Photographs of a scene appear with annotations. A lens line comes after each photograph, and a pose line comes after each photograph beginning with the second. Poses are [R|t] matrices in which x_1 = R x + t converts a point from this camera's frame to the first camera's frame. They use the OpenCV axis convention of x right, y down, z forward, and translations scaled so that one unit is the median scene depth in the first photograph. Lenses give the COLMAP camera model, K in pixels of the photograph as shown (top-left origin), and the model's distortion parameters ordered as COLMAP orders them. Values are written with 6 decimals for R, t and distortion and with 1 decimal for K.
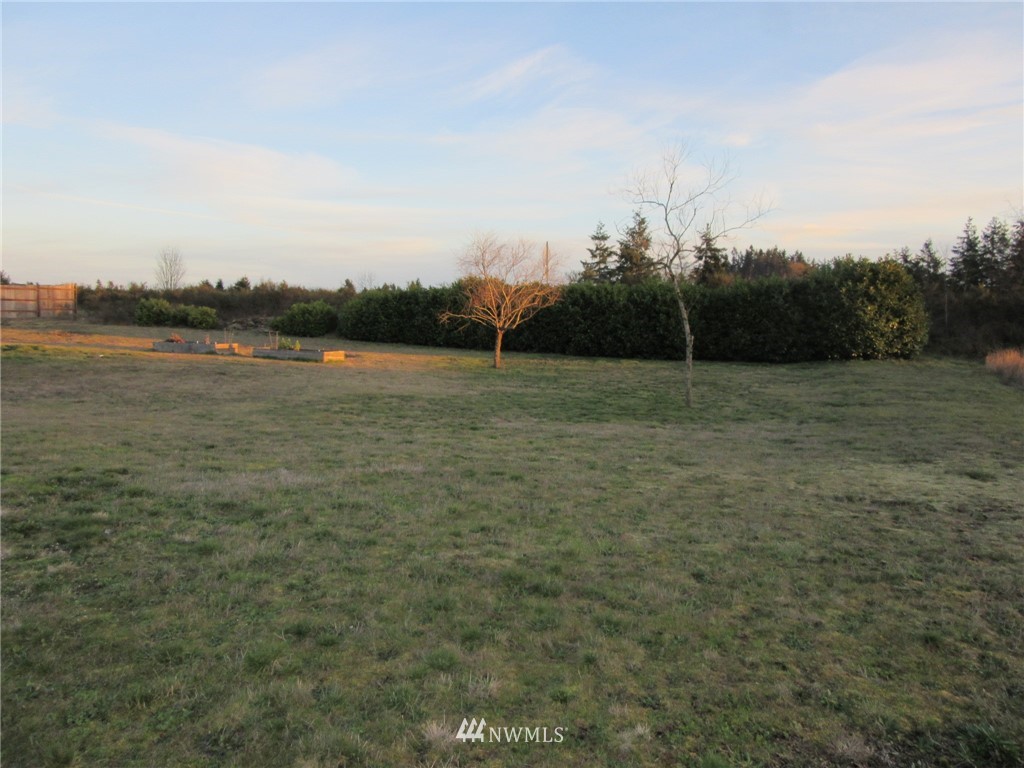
lens RADIAL K [[752.4, 0, 512.2], [0, 752.4, 384.8], [0, 0, 1]] dist [-0.004123, 0.000210]
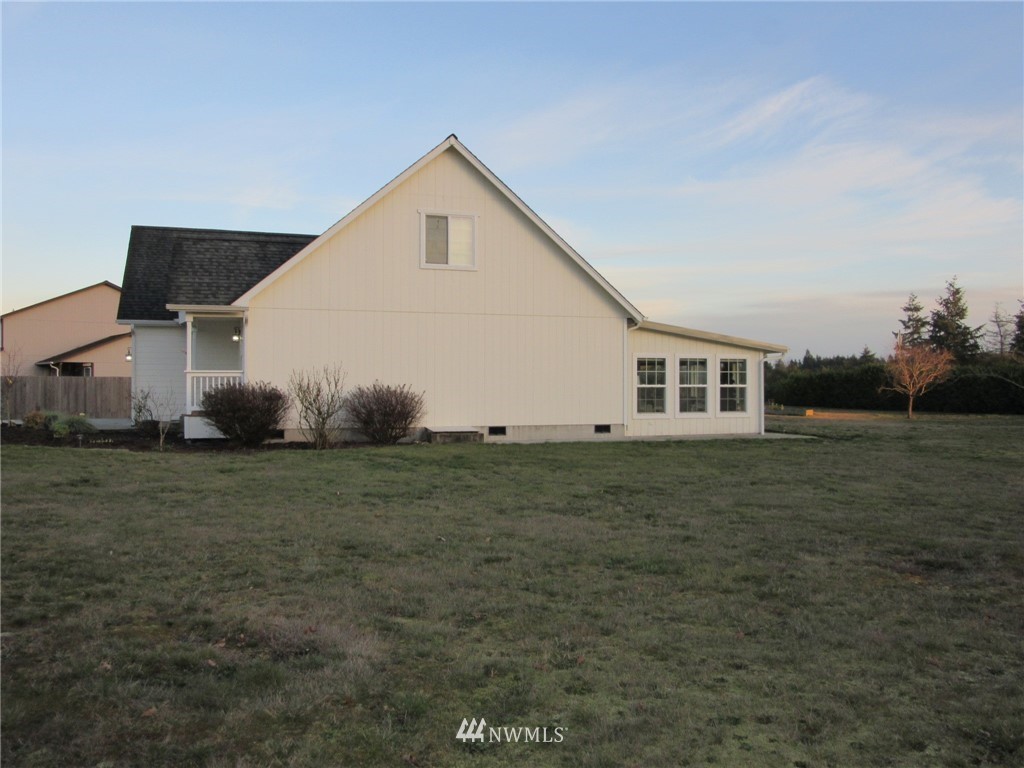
lens RADIAL K [[917.1, 0, 511.3], [0, 917.1, 384.3], [0, 0, 1]] dist [-0.041437, -0.000697]
pose [[0.966416, -0.018315, -0.256328, -0.094686], [-0.006210, 0.995501, -0.094543, 0.025782], [0.256906, 0.092960, 0.961955, -0.314179]]
